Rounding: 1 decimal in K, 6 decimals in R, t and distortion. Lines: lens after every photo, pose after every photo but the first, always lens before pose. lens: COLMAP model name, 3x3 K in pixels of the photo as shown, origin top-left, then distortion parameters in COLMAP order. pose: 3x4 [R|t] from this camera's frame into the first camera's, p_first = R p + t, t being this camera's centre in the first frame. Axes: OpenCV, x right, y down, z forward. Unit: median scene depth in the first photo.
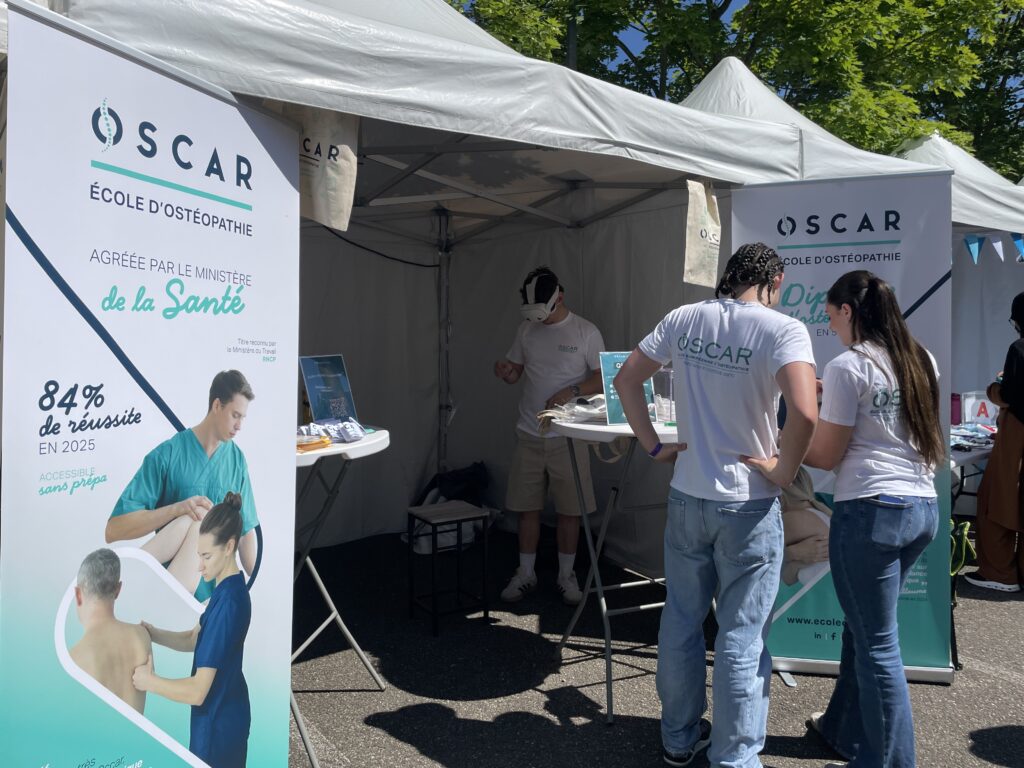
lens RADIAL K [[770.0, 0, 513.8], [0, 770.0, 366.1], [0, 0, 1]] dist [0.087688, -0.110124]
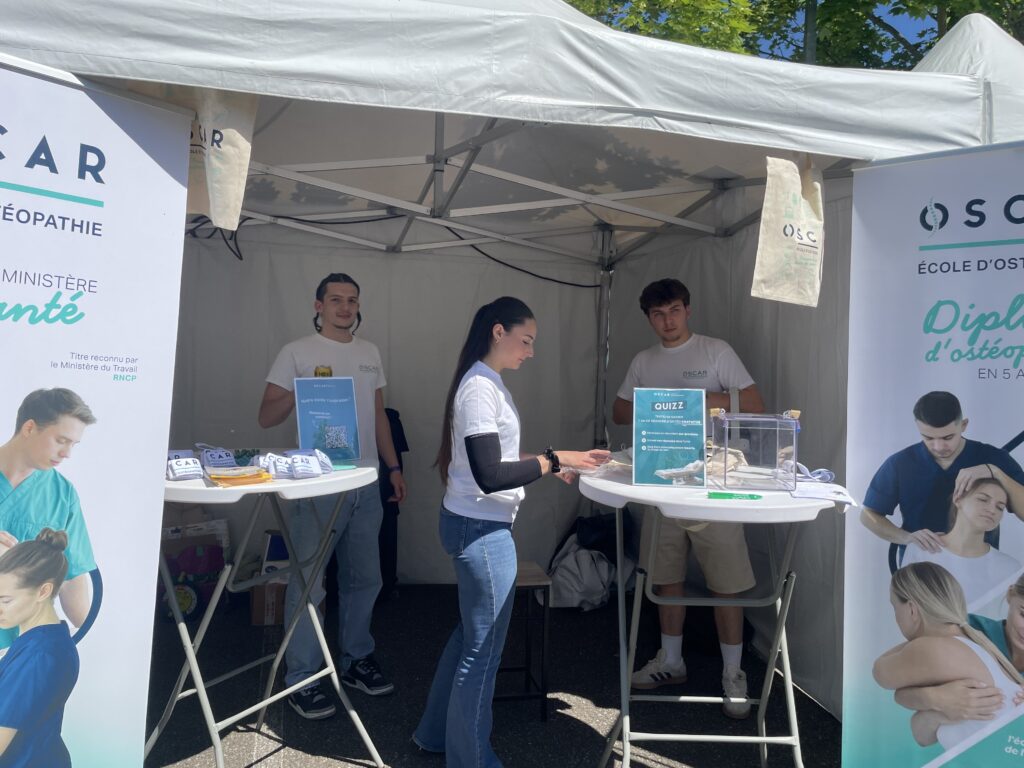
lens RADIAL K [[770.0, 0, 513.8], [0, 770.0, 366.1], [0, 0, 1]] dist [0.087688, -0.110124]
pose [[0.927931, 0.033824, -0.371214, 0.330949], [-0.047264, 0.998513, -0.027166, -0.015097], [0.369743, 0.042754, 0.928150, 0.282932]]
